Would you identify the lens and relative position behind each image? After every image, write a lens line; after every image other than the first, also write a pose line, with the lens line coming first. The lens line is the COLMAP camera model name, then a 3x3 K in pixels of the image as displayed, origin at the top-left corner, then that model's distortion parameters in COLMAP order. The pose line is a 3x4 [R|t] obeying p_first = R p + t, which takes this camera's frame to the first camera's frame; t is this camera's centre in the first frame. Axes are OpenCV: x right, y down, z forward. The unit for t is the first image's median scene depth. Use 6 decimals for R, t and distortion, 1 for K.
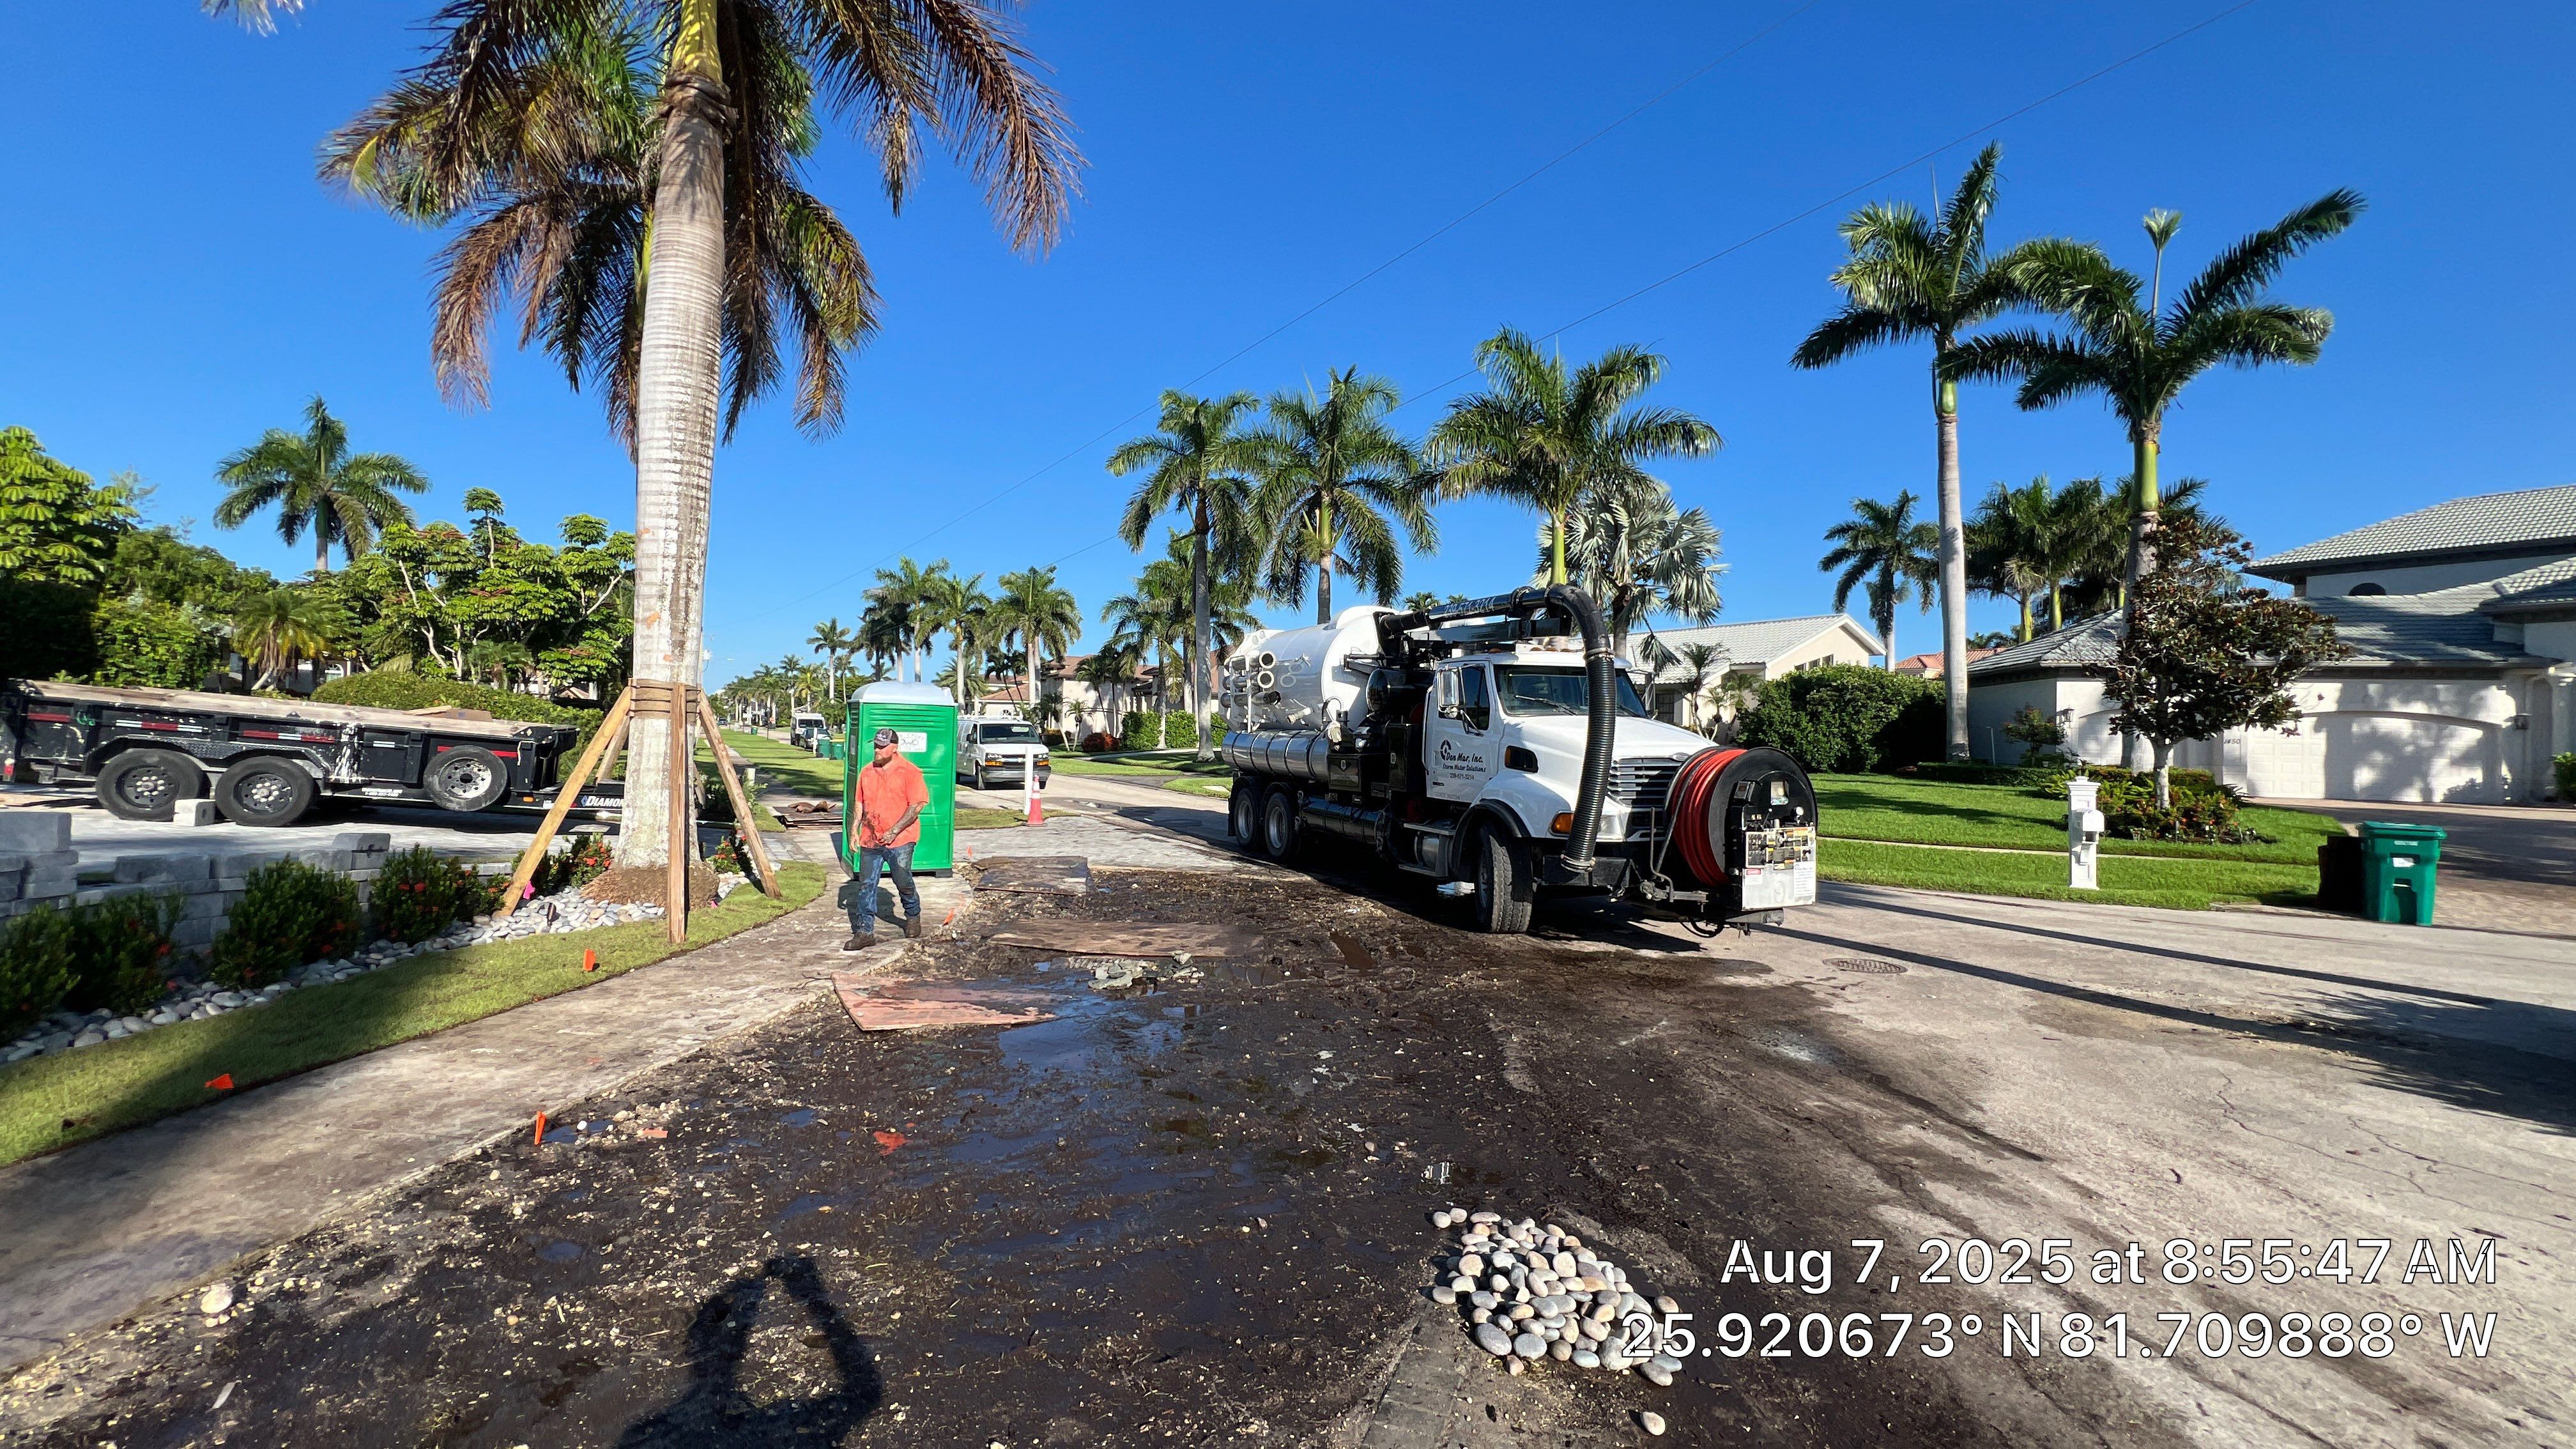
lens RADIAL K [[1030.6, 0, 1279.1], [0, 1030.6, 723.2], [0, 0, 1]] dist [-0.004305, 0.001704]
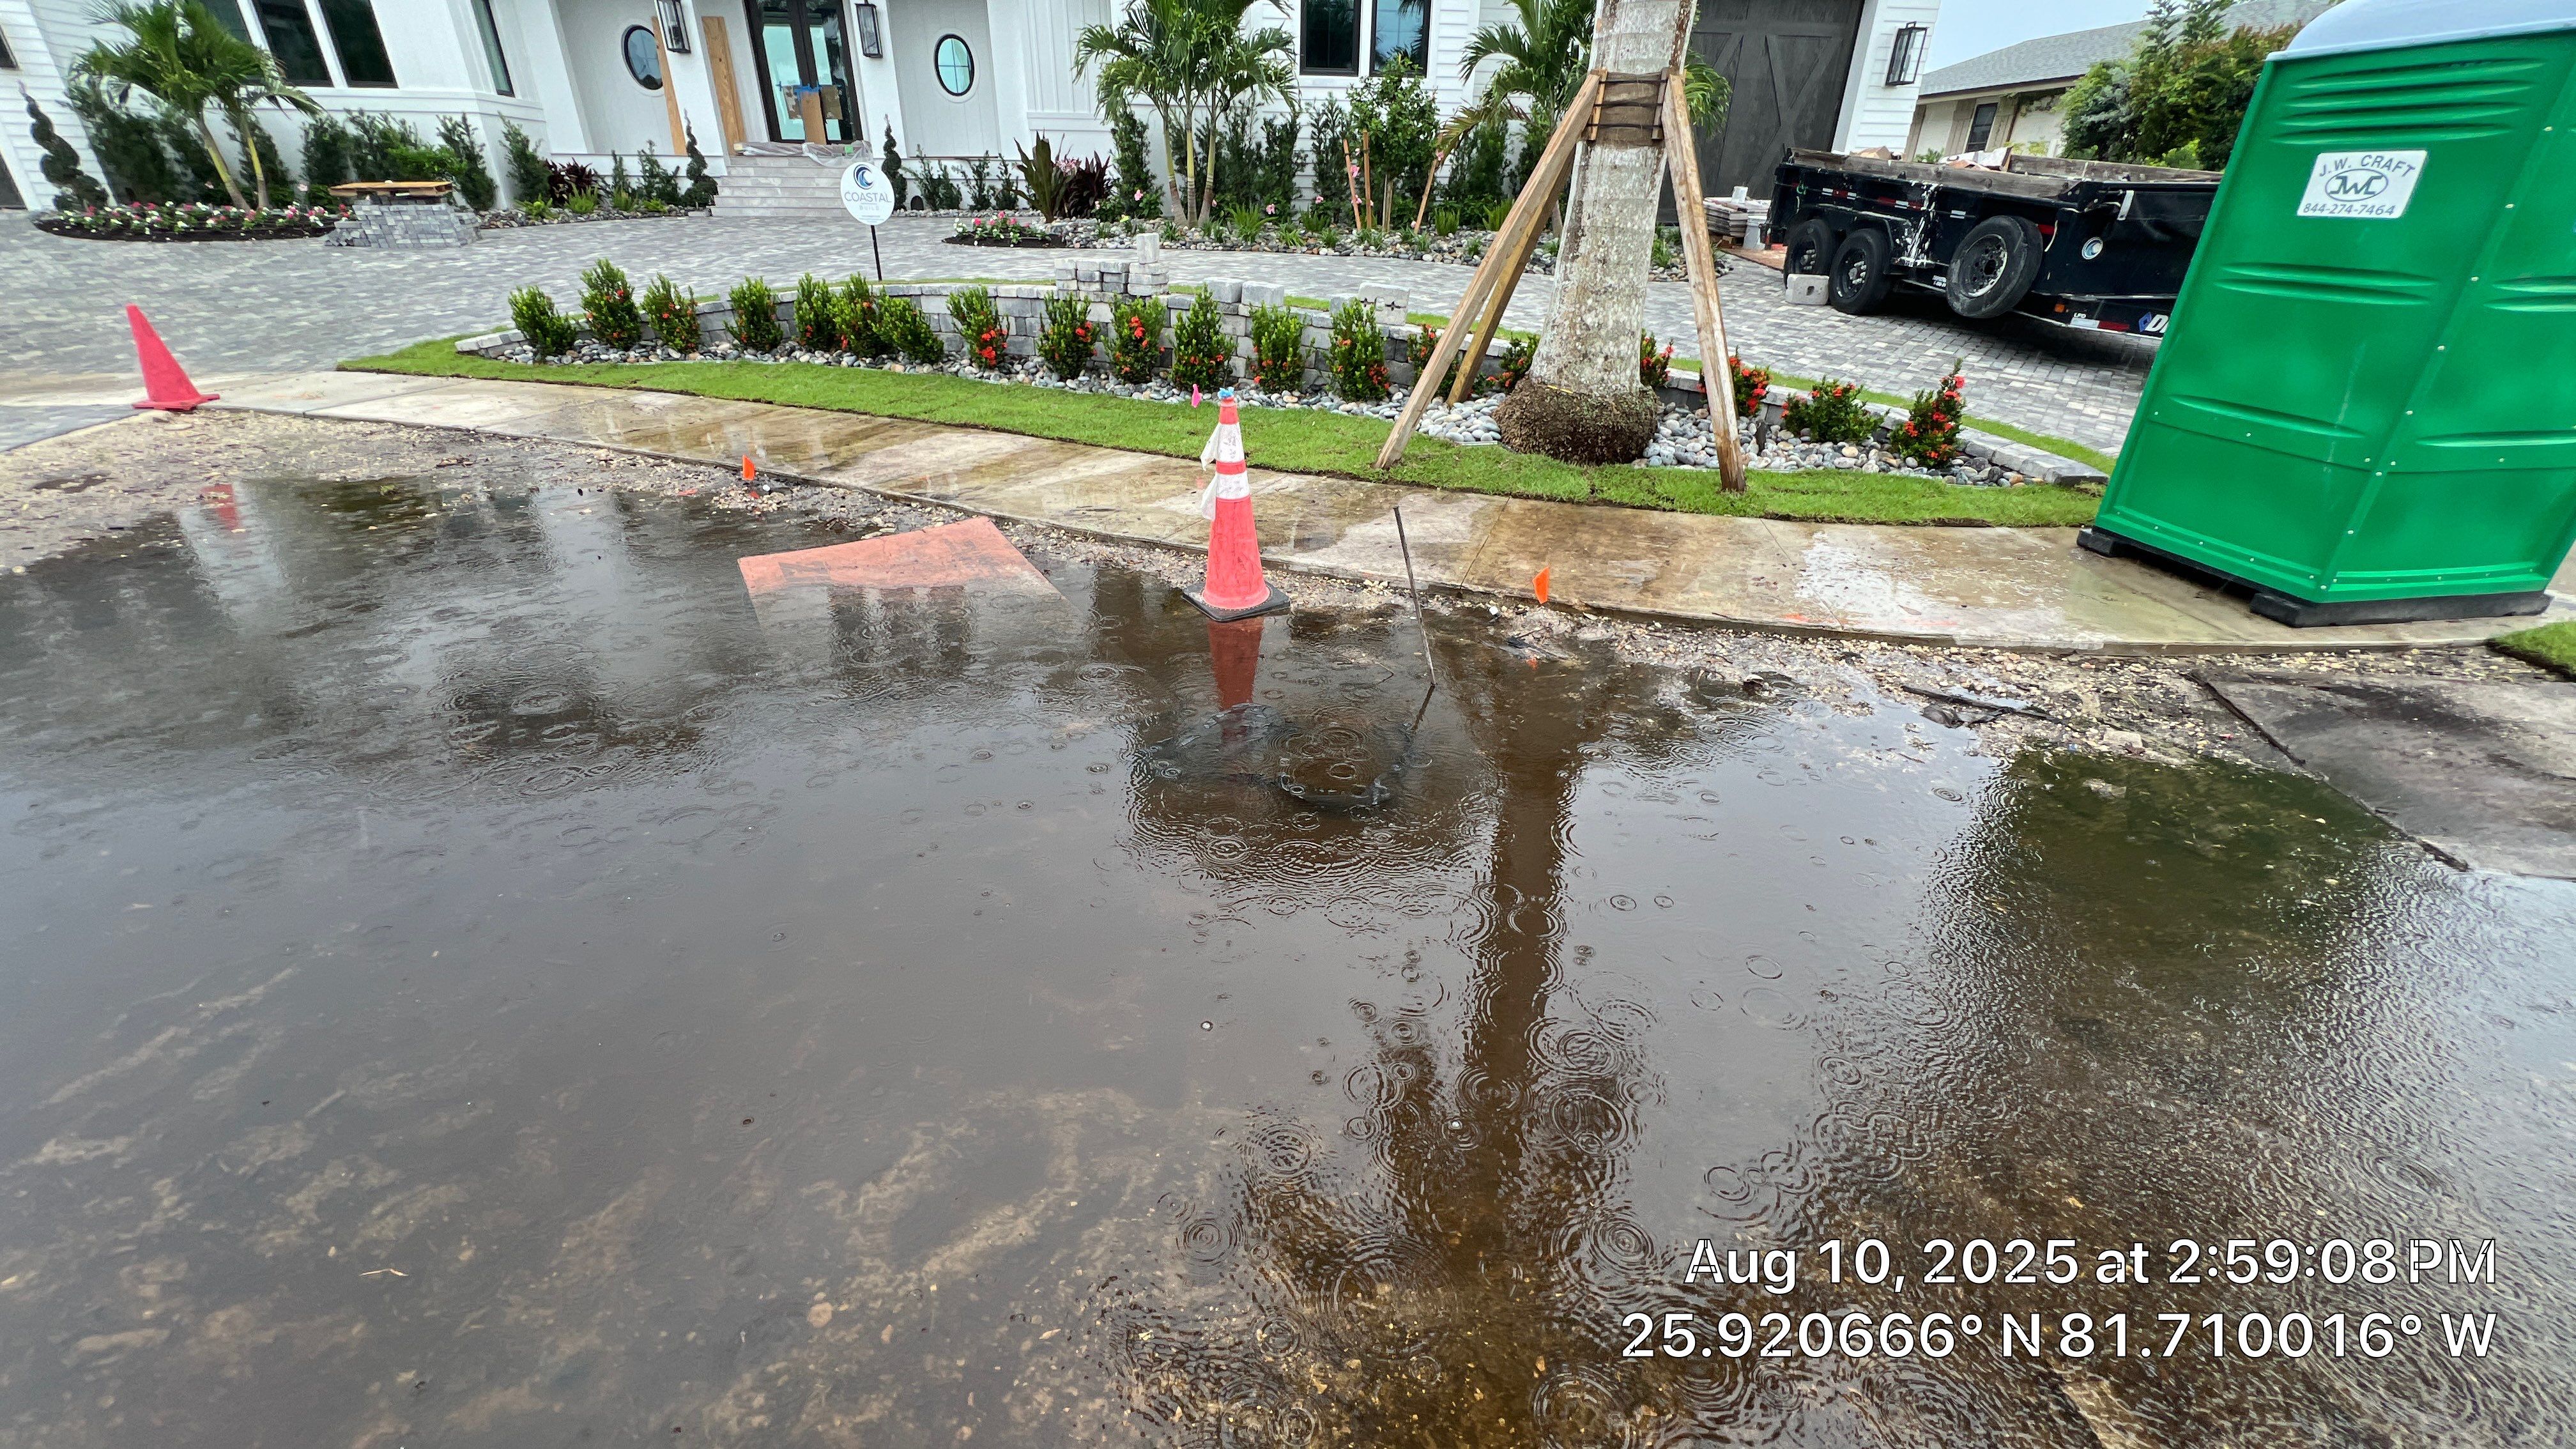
lens RADIAL K [[1030.6, 0, 1292.4], [0, 1030.6, 710.8], [0, 0, 1]] dist [-0.004305, 0.001704]
pose [[-0.373806, 0.389745, -0.841646, 0.036799], [-0.011471, 0.905416, 0.424370, 0.012267], [0.927436, 0.168286, -0.333979, 0.290018]]
